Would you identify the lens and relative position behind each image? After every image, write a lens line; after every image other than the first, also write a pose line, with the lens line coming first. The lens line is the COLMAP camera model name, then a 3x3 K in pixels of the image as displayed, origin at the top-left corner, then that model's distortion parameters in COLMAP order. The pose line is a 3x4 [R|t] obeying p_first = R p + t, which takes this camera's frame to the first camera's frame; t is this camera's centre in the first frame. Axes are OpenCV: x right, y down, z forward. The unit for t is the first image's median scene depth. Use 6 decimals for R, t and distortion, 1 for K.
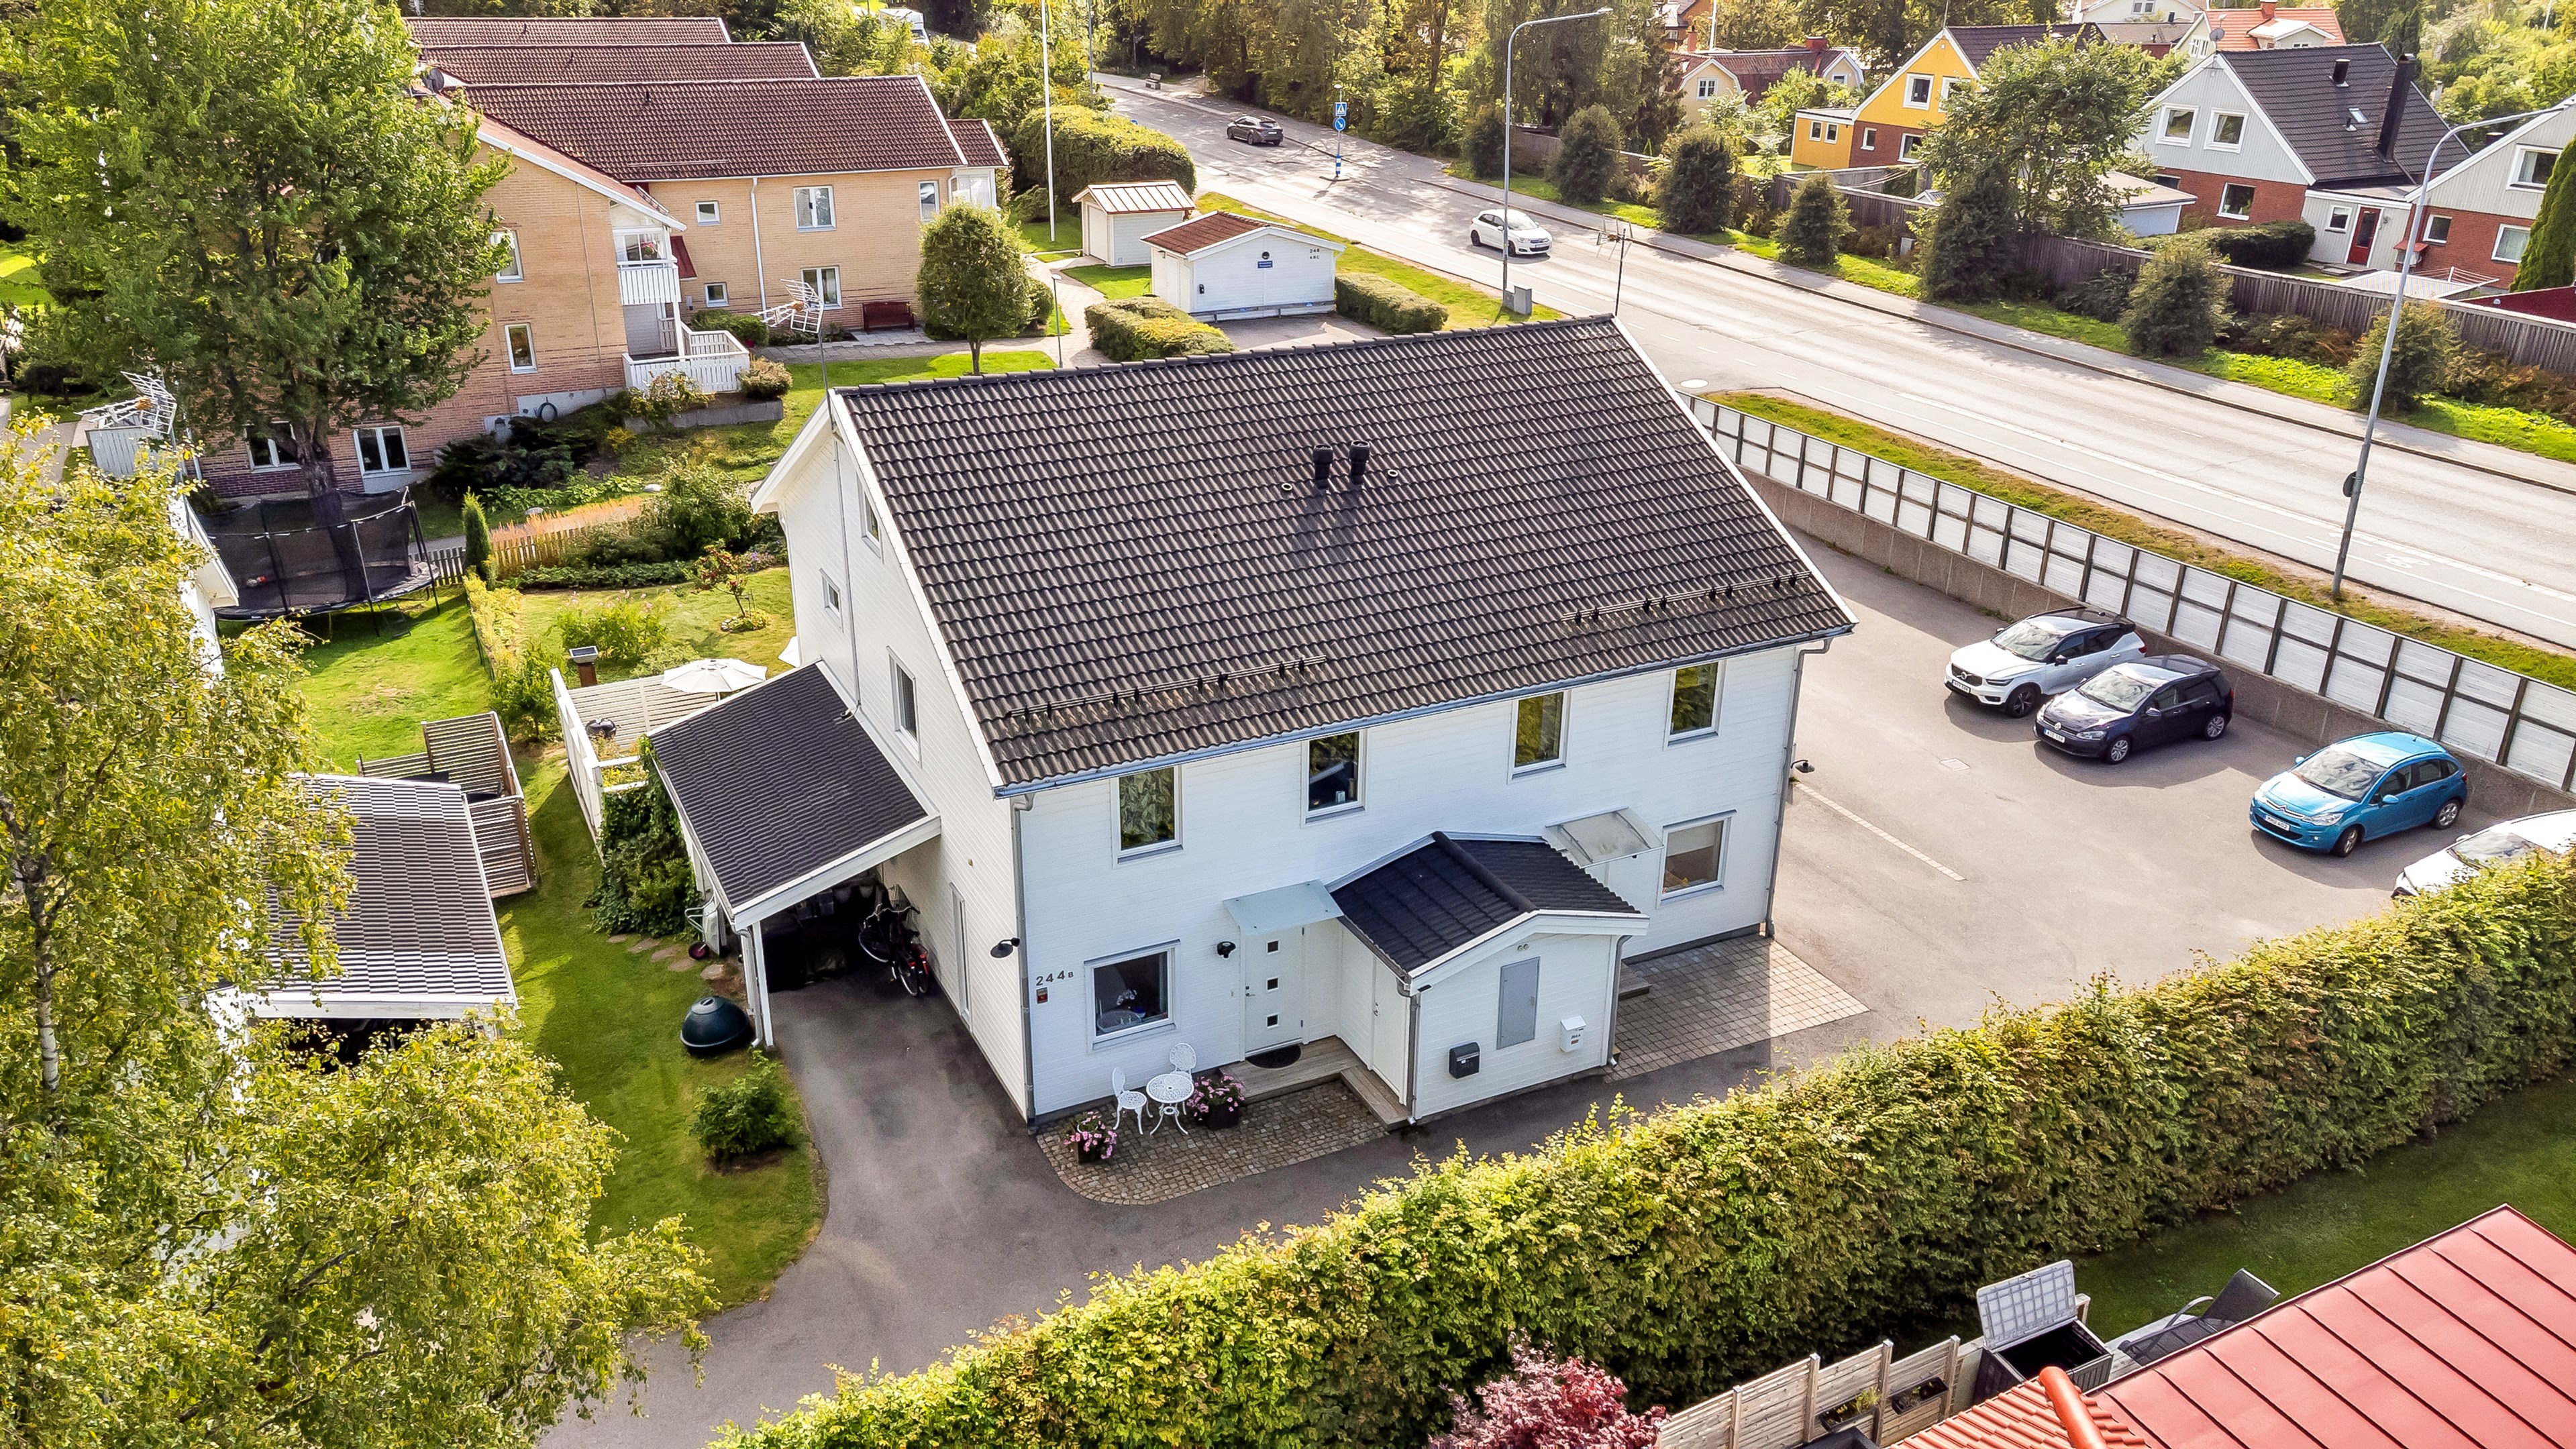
lens RADIAL K [[1910.4, 0, 1305.1], [0, 1910.4, 728.4], [0, 0, 1]] dist [0.058210, -0.004865]
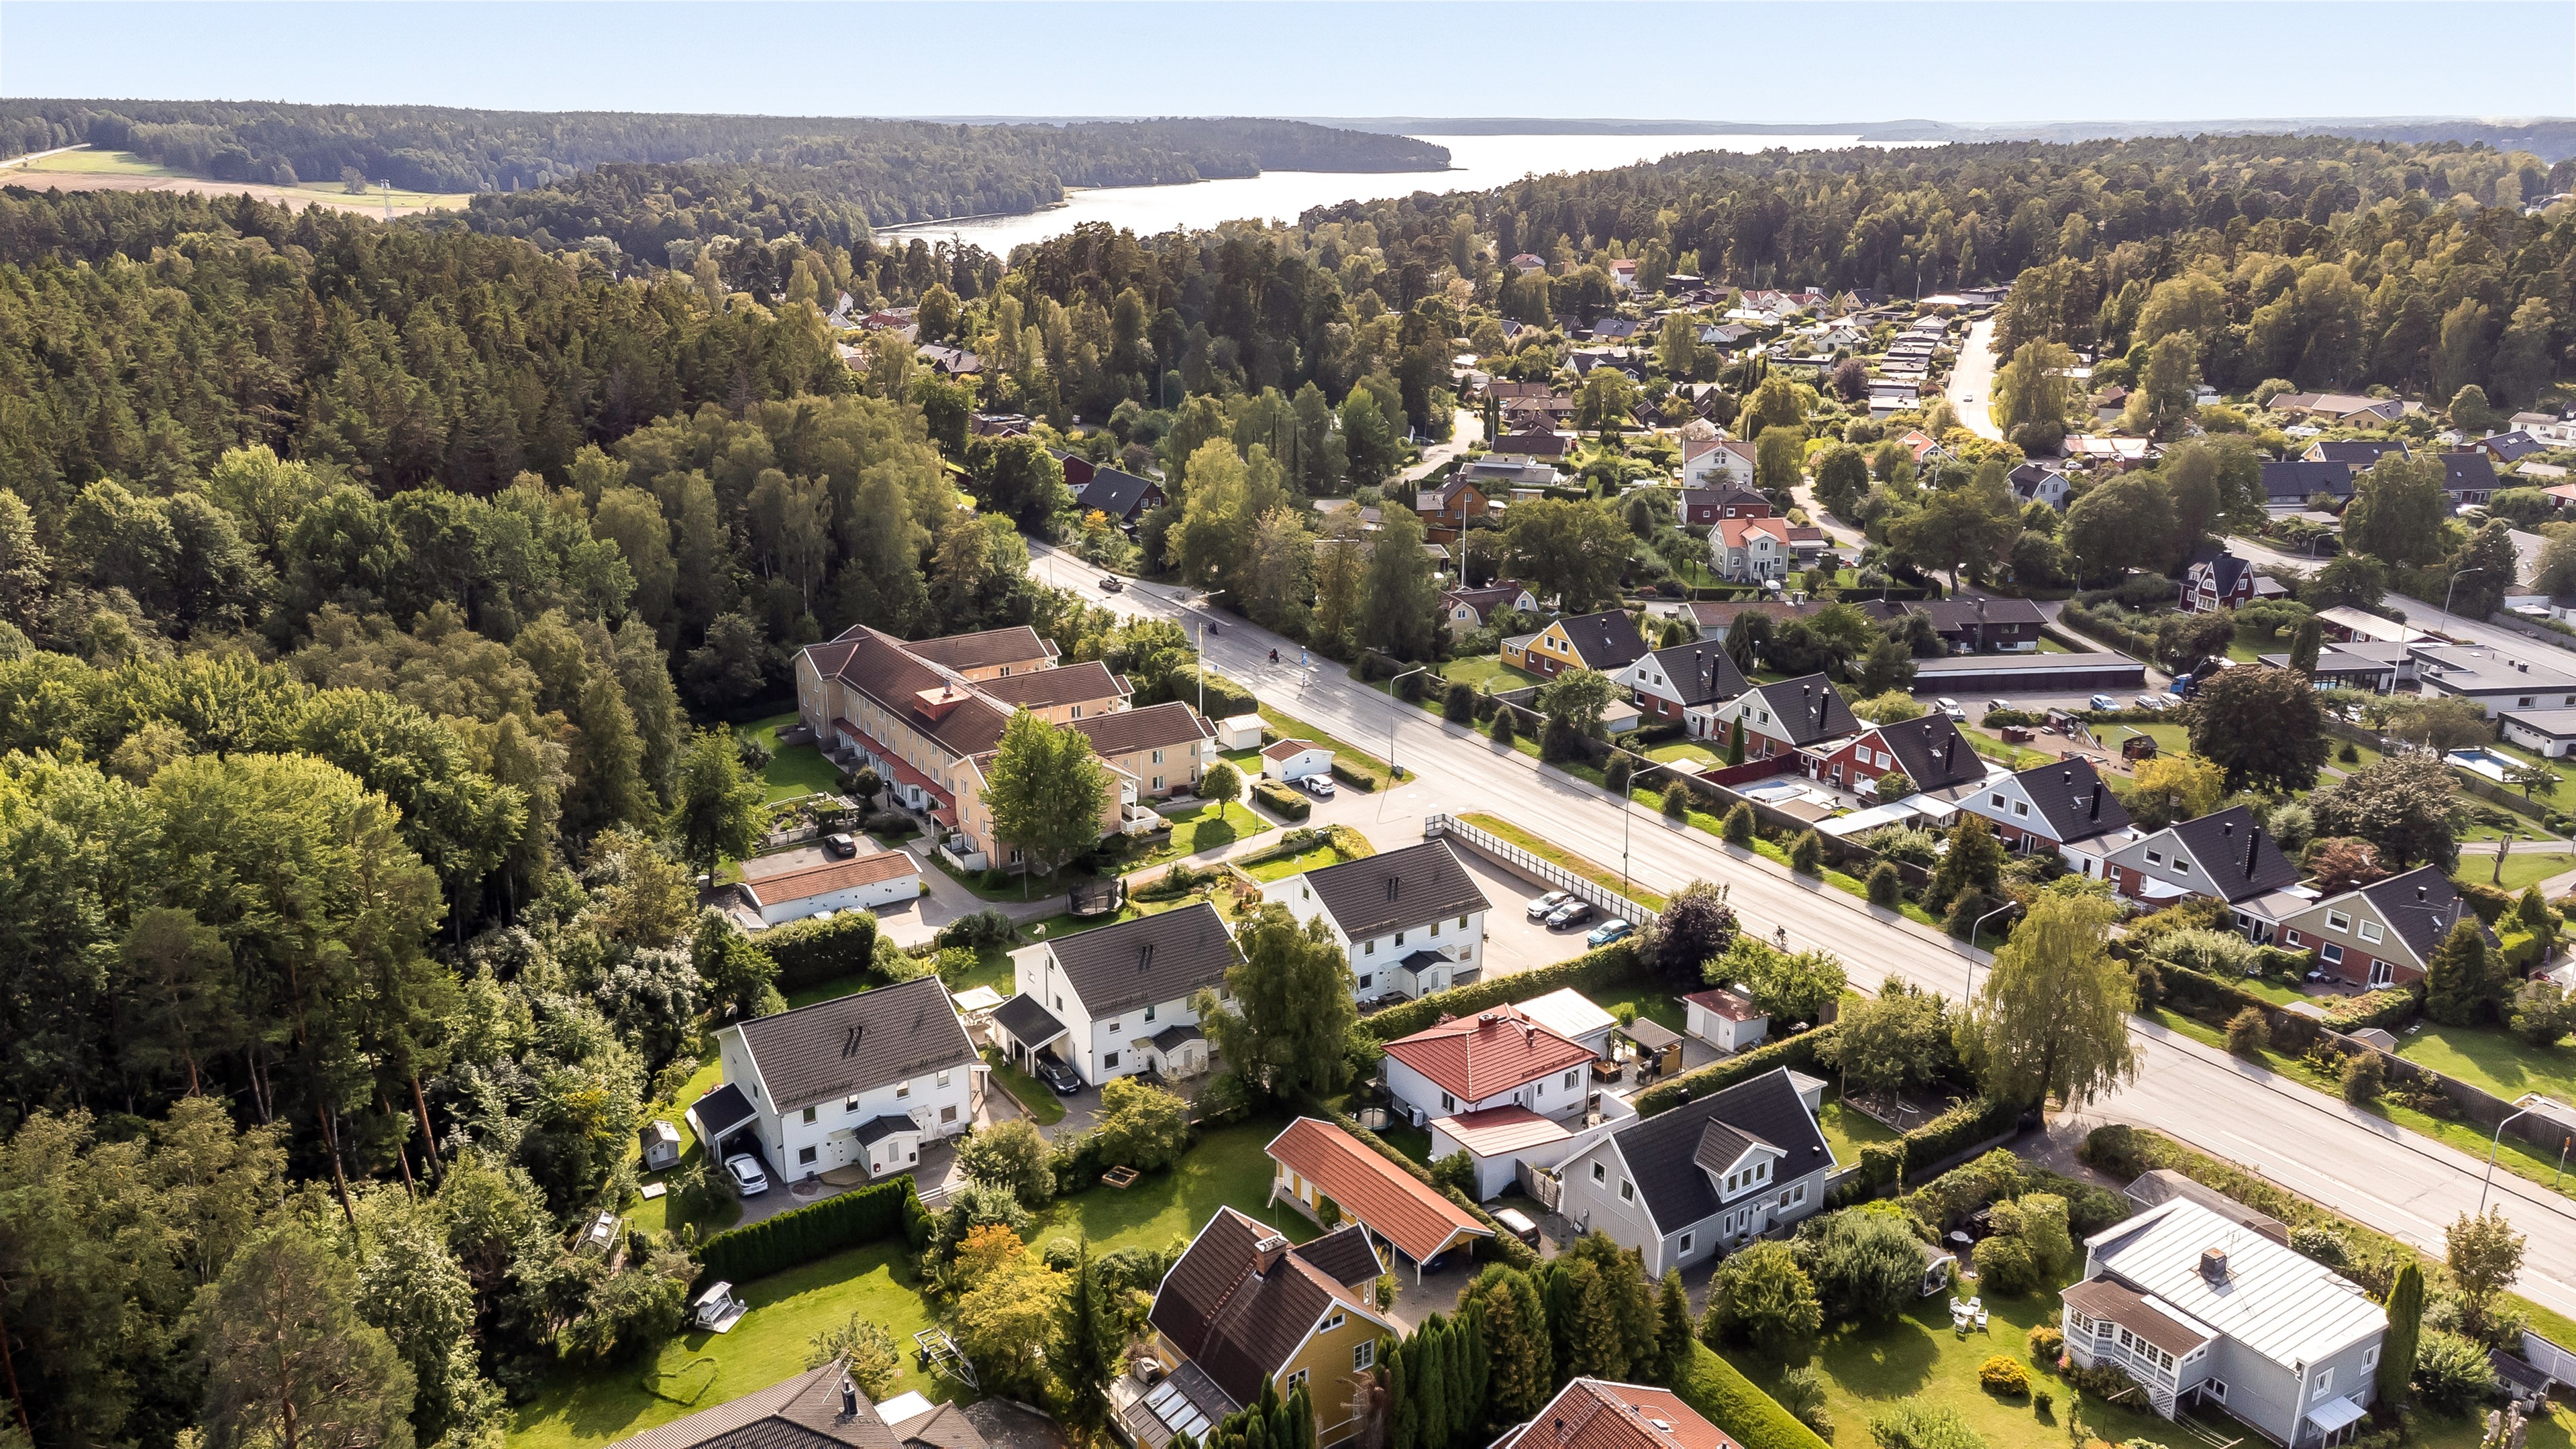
lens RADIAL K [[1910.4, 0, 1305.1], [0, 1910.4, 728.4], [0, 0, 1]] dist [0.058210, -0.004865]
pose [[0.993572, -0.042829, 0.104785, -0.695050], [0.052811, 0.994131, -0.094412, -0.066022], [-0.100127, 0.099339, 0.990003, -3.872448]]
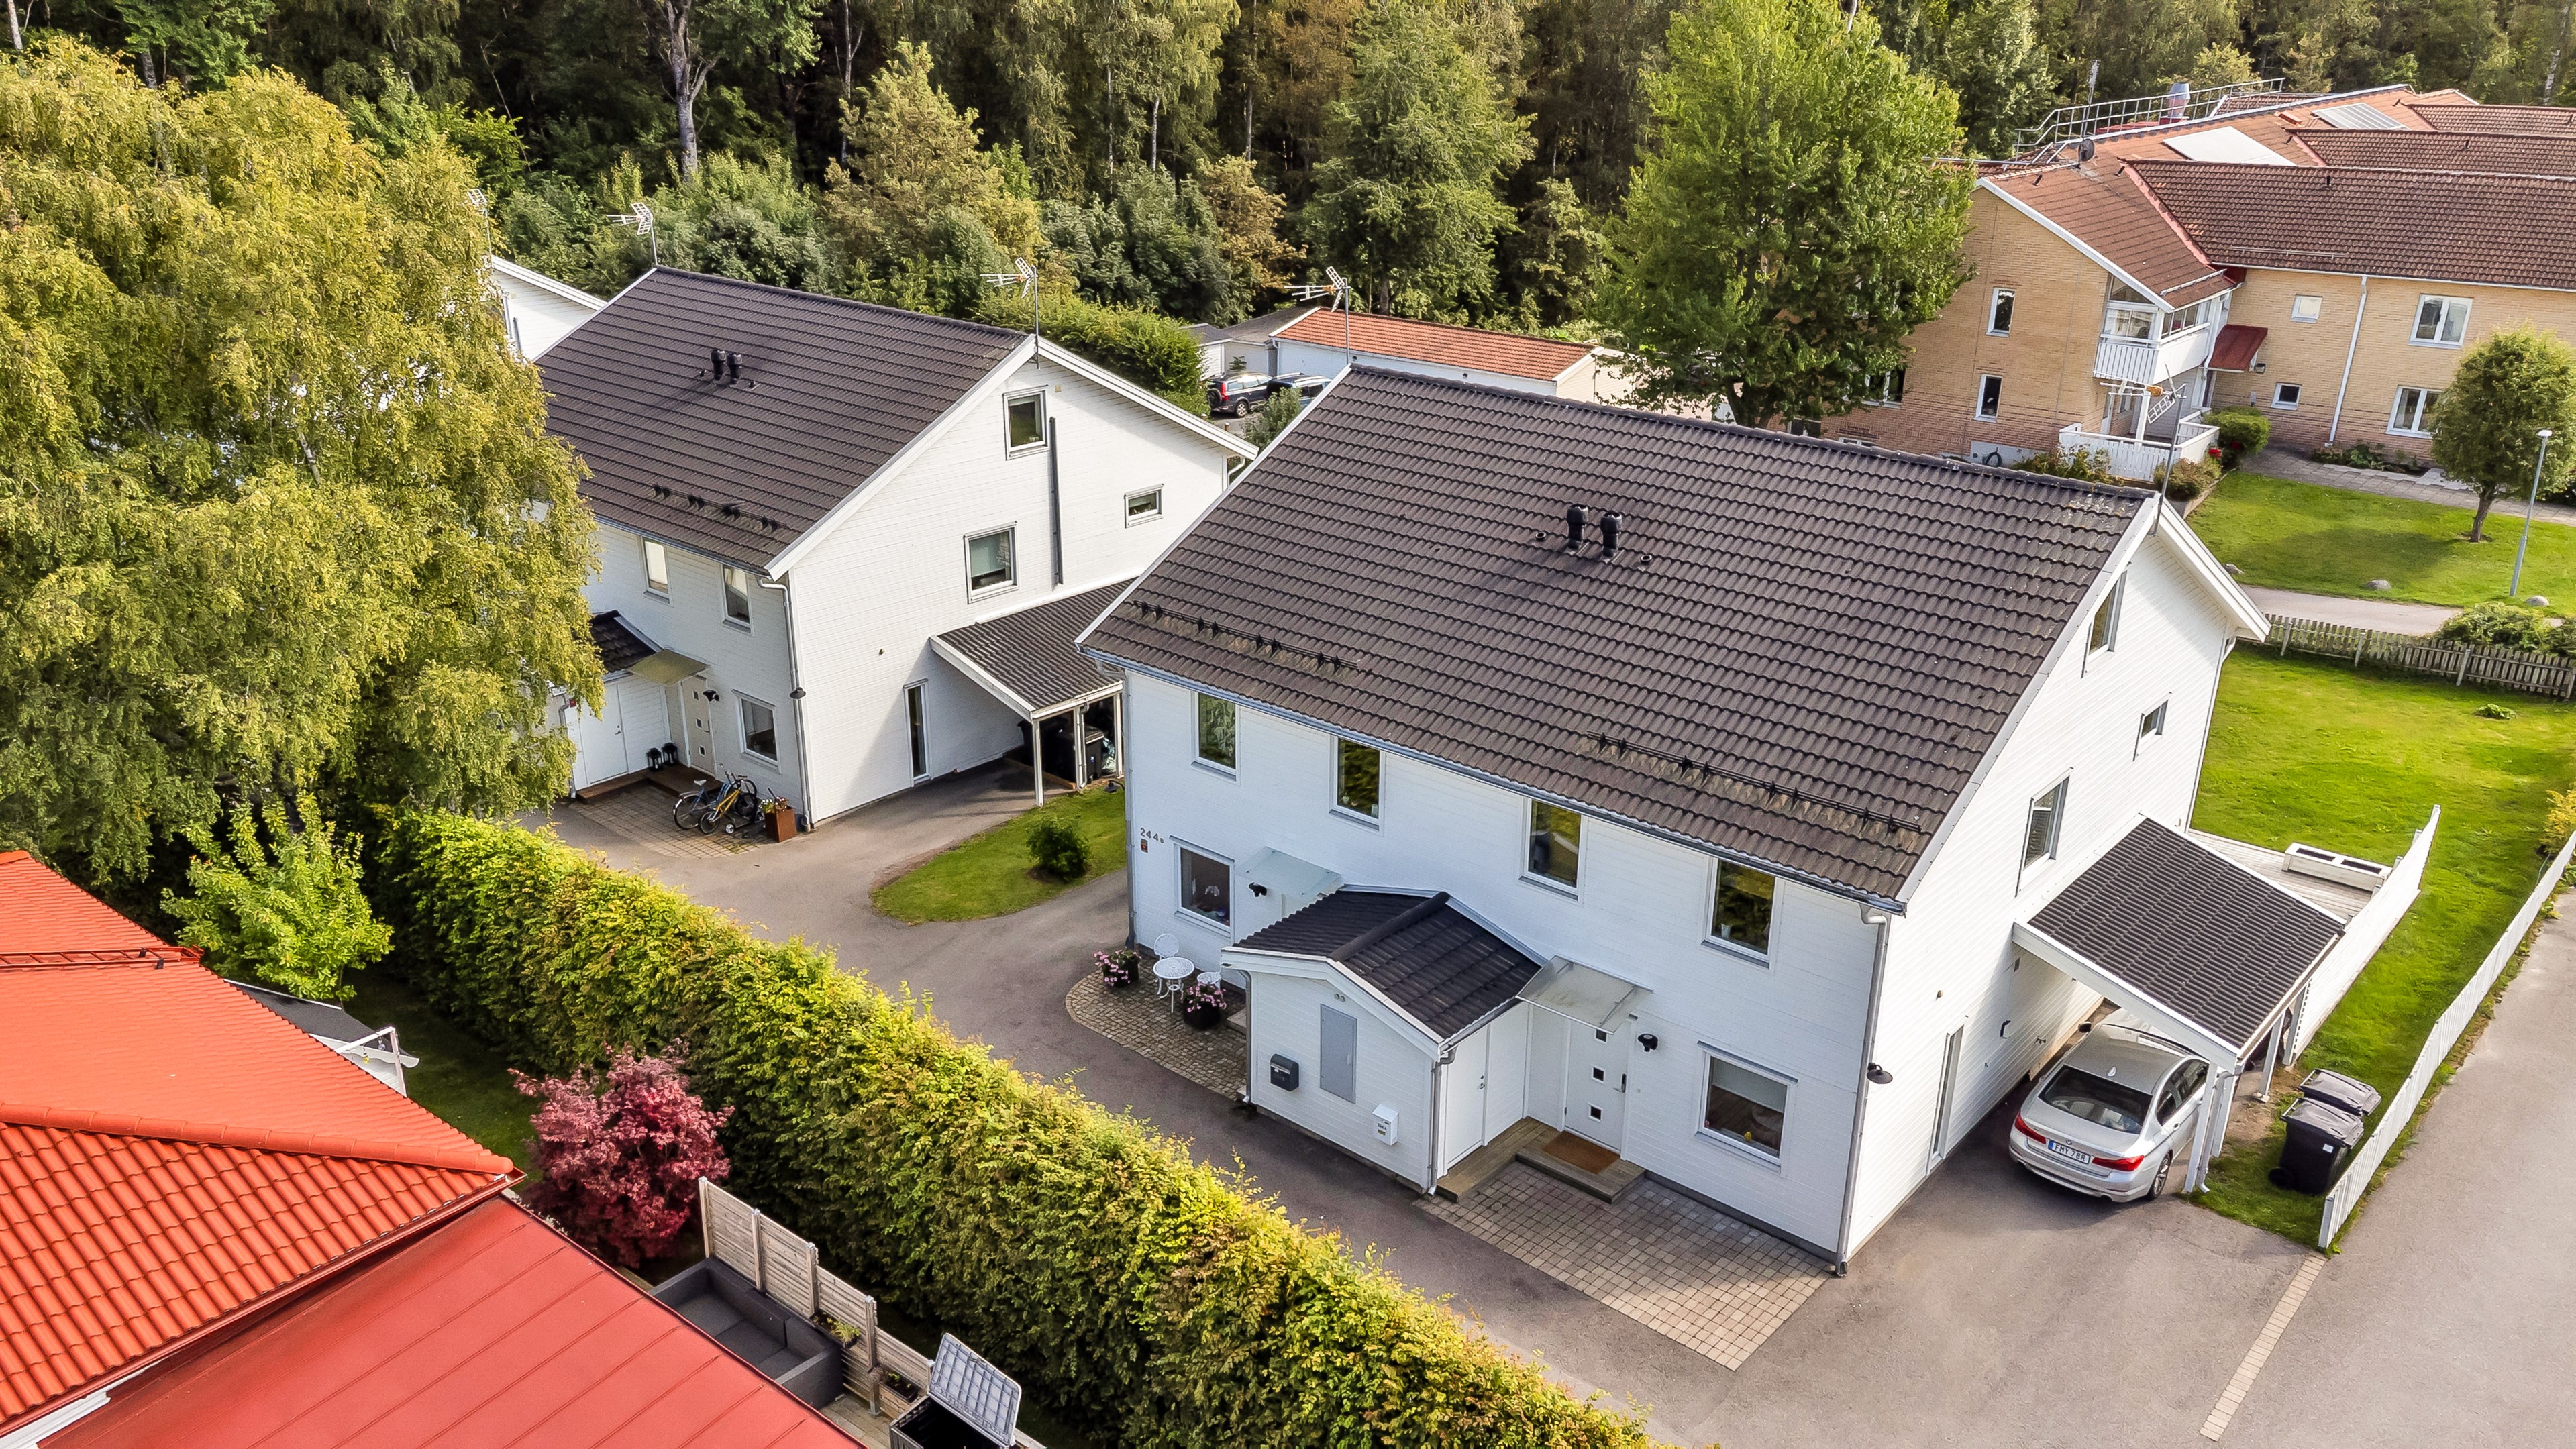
lens RADIAL K [[1910.4, 0, 1305.1], [0, 1910.4, 728.4], [0, 0, 1]] dist [0.058210, -0.004865]
pose [[0.376700, 0.327576, -0.866482, 0.776262], [-0.366251, 0.911839, 0.185497, -0.160136], [0.850857, 0.247473, 0.463465, 0.415593]]
